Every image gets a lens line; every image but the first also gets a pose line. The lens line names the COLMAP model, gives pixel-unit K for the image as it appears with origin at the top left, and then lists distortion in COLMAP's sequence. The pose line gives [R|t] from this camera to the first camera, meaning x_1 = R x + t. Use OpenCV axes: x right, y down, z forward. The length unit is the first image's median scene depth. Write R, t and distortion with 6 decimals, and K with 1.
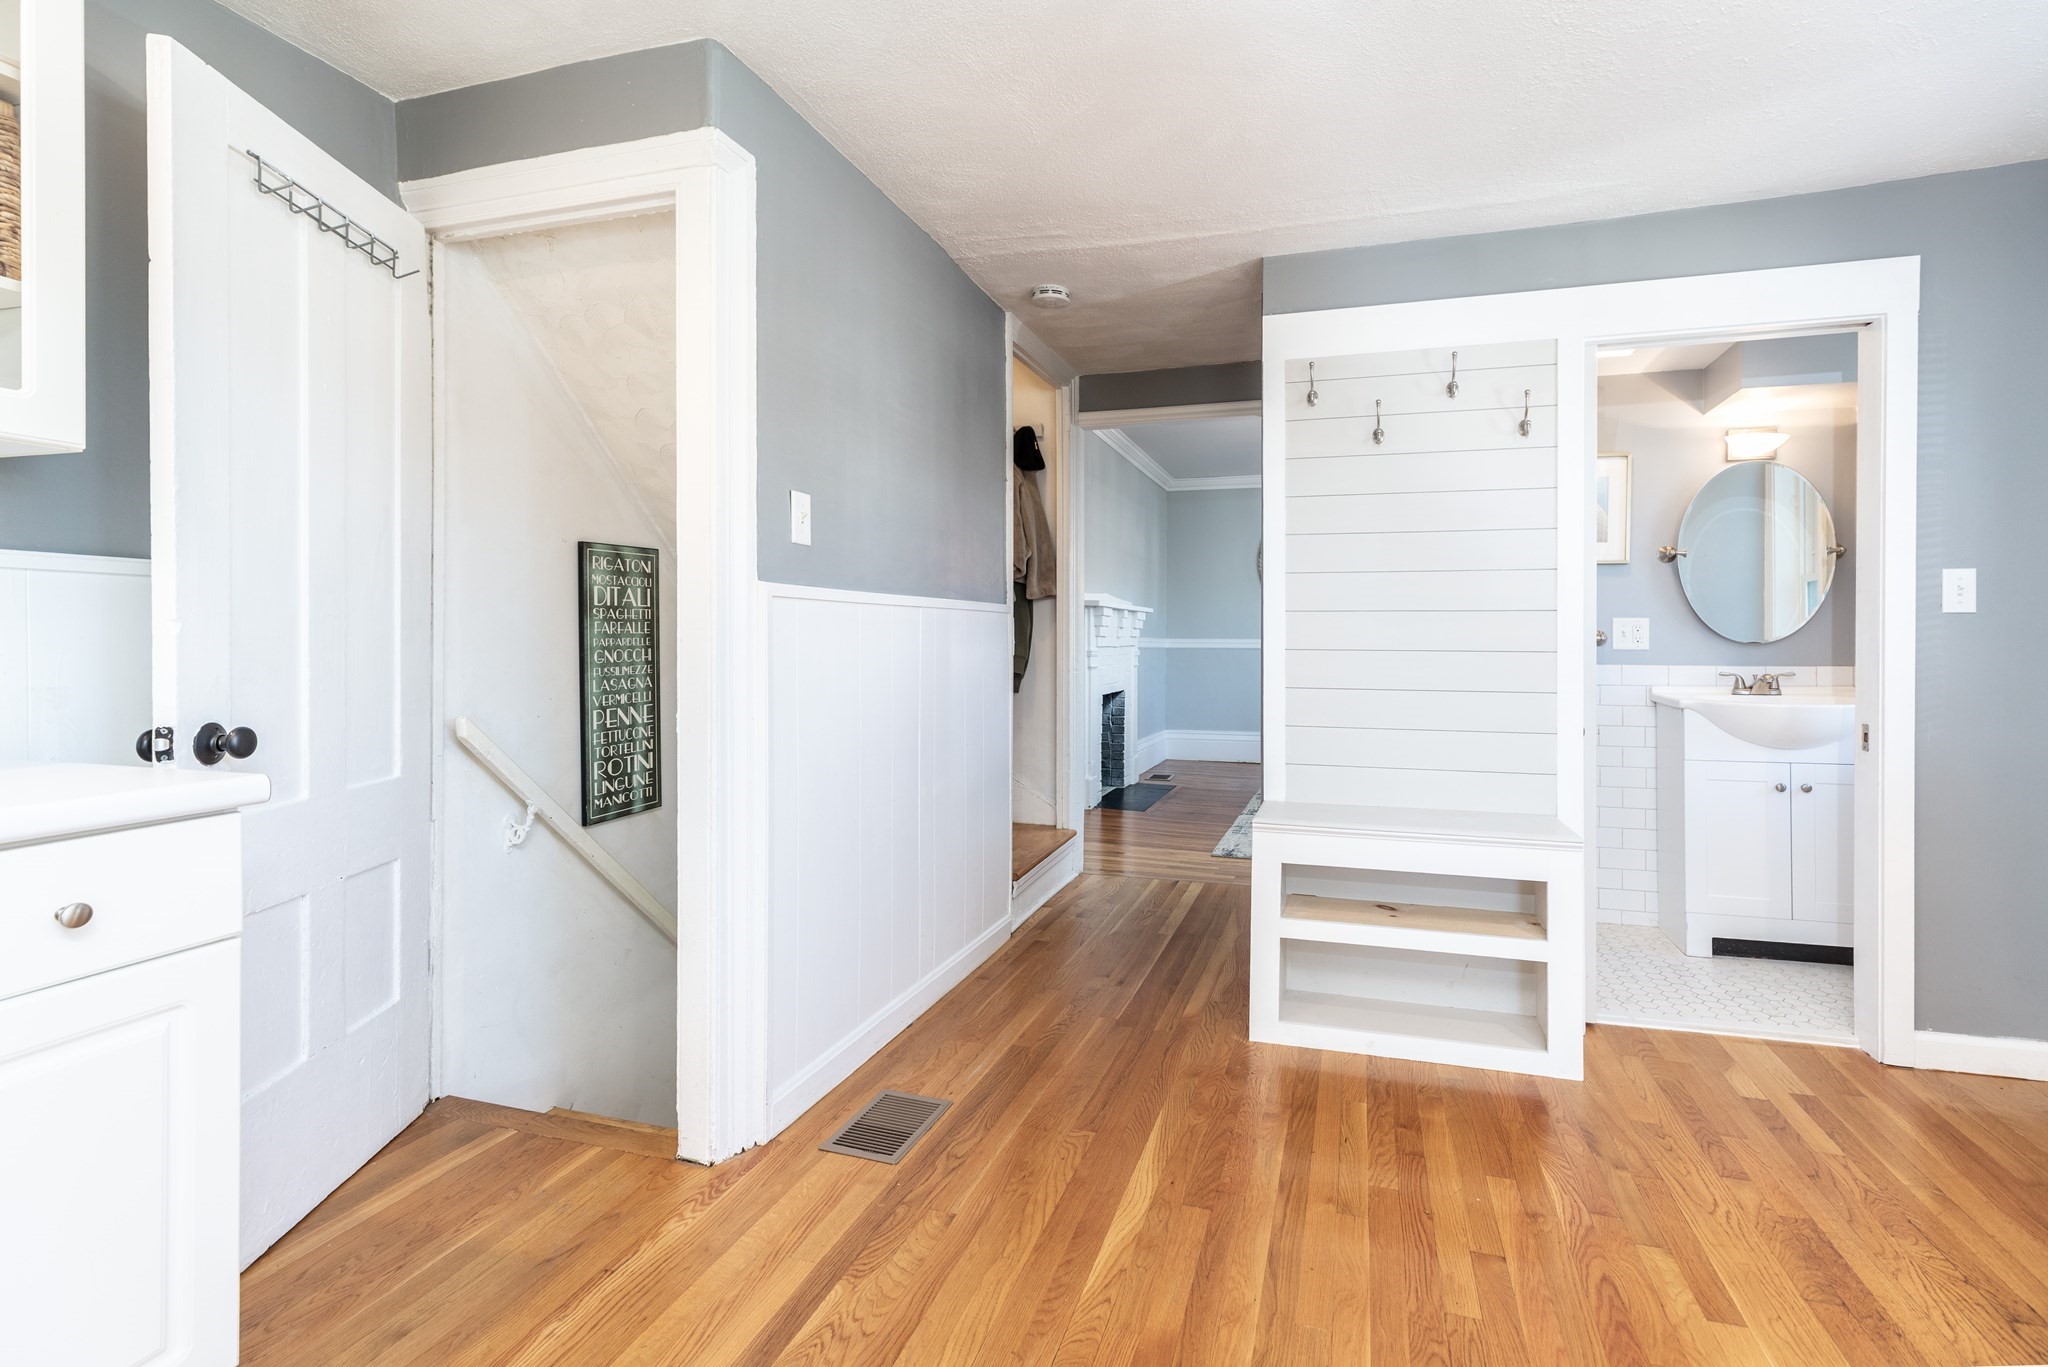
lens RADIAL K [[962.9, 0, 1024.2], [0, 962.9, 609.7], [0, 0, 1]] dist [0.002861, -0.000412]
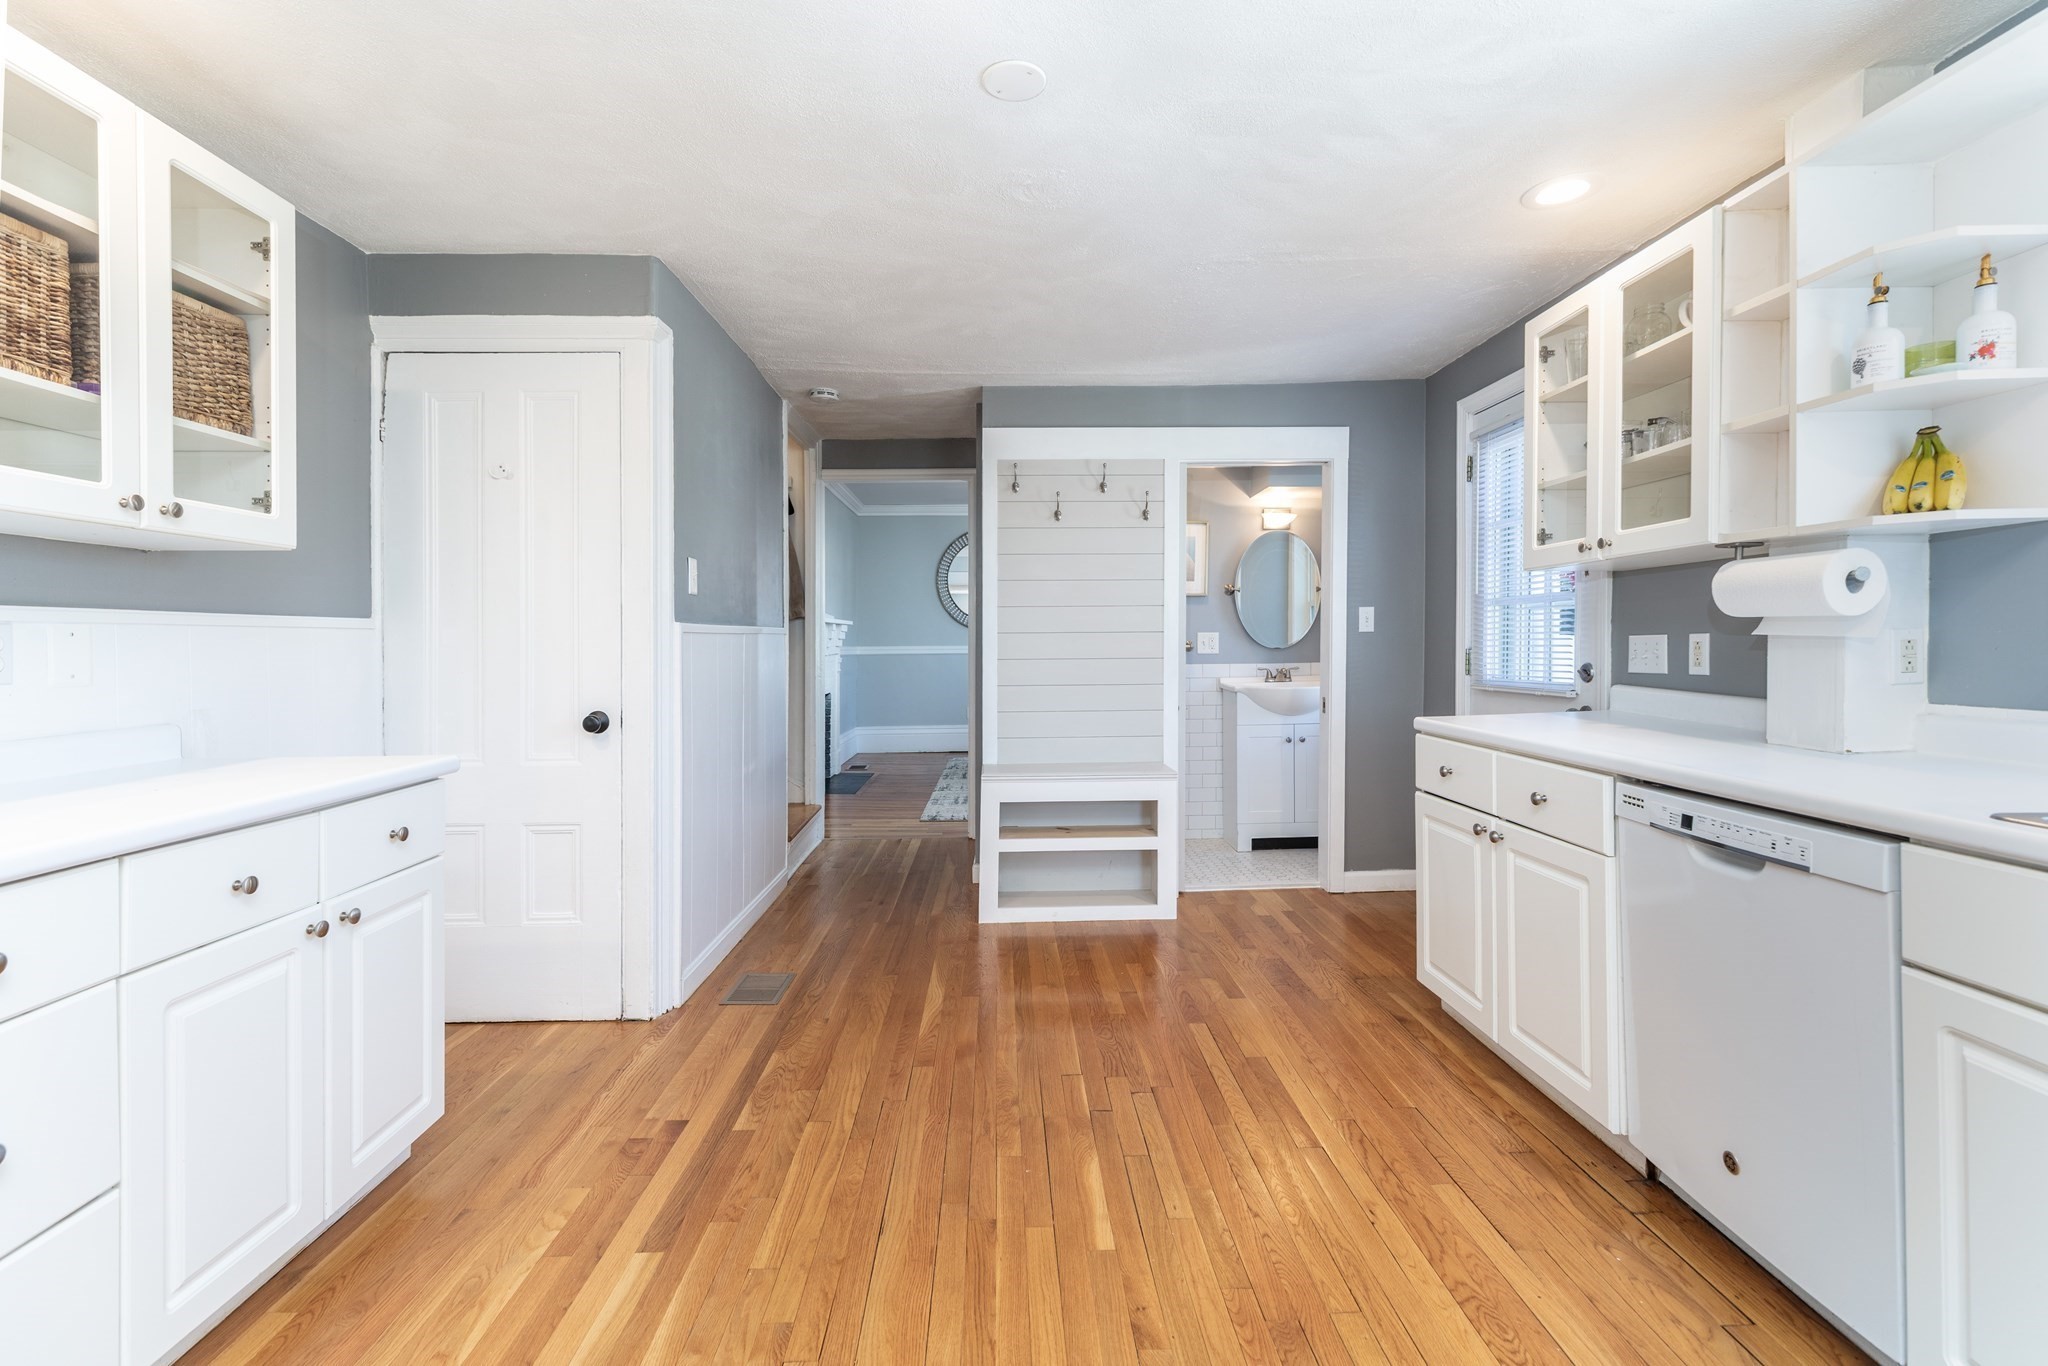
lens RADIAL K [[933.5, 0, 1008.3], [0, 933.5, 644.1], [0, 0, 1]] dist [0.004537, 0.000198]
pose [[0.943034, -0.013135, 0.332436, -0.190274], [0.002740, 0.999493, 0.031721, -0.027485], [-0.332684, -0.029003, 0.942592, -0.348888]]
